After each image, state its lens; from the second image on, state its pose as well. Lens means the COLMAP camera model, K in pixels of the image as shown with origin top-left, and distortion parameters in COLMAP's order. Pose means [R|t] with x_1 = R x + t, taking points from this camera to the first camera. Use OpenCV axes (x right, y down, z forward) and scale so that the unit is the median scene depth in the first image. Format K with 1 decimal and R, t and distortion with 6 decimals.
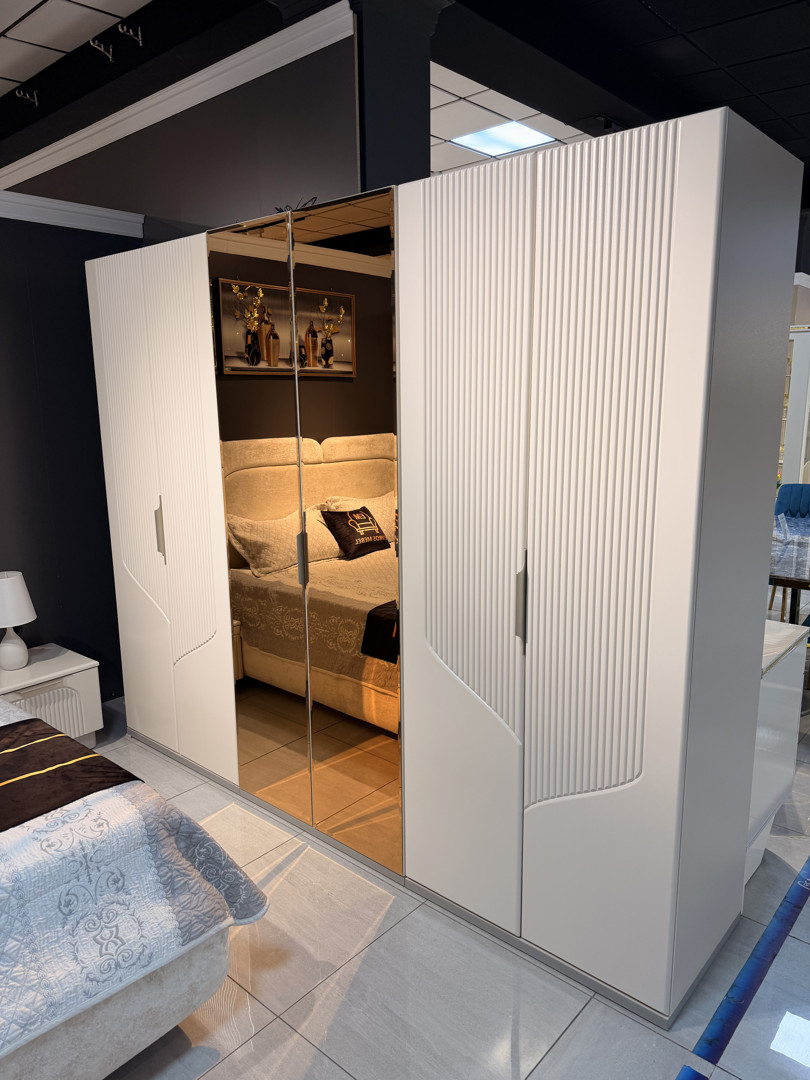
lens RADIAL K [[763.5, 0, 400.4], [0, 763.5, 546.2], [0, 0, 1]] dist [0.057326, -0.062364]
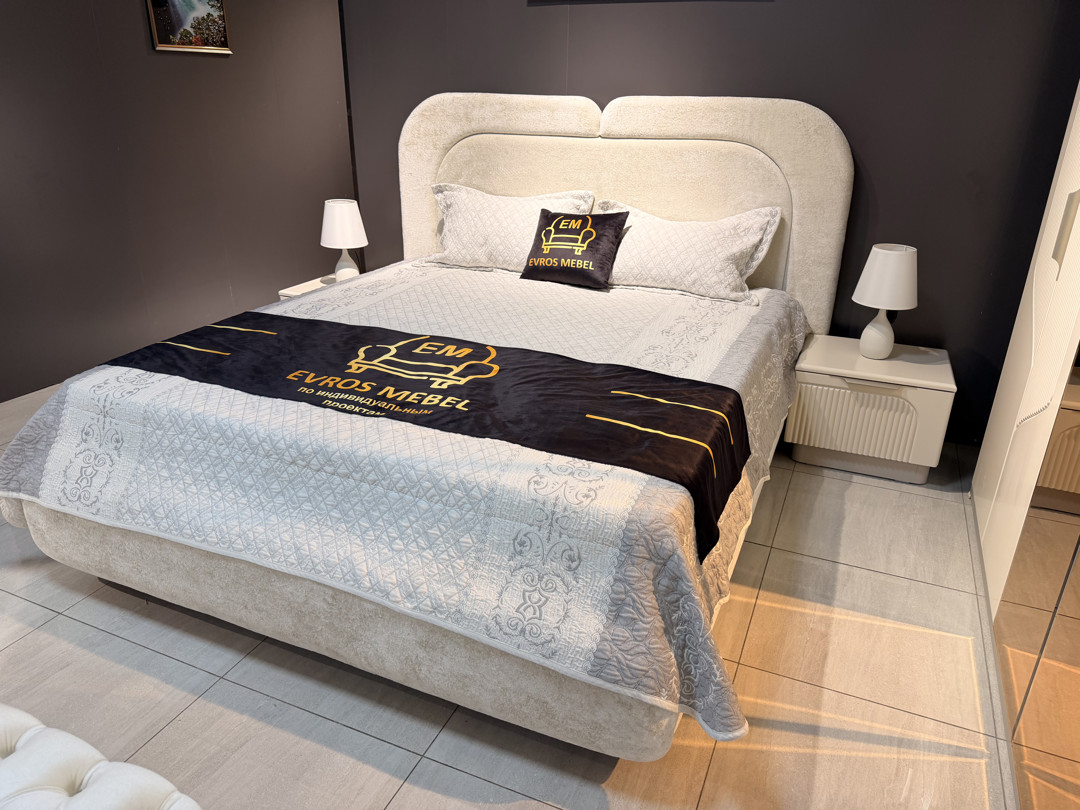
lens RADIAL K [[763.5, 0, 537.7], [0, 763.5, 405.6], [0, 0, 1]] dist [0.057326, -0.062364]
pose [[0.290844, 0.387809, -0.874651, 0.268391], [-0.207985, 0.917935, 0.337841, -0.010147], [0.933891, 0.083656, 0.347635, 0.556202]]
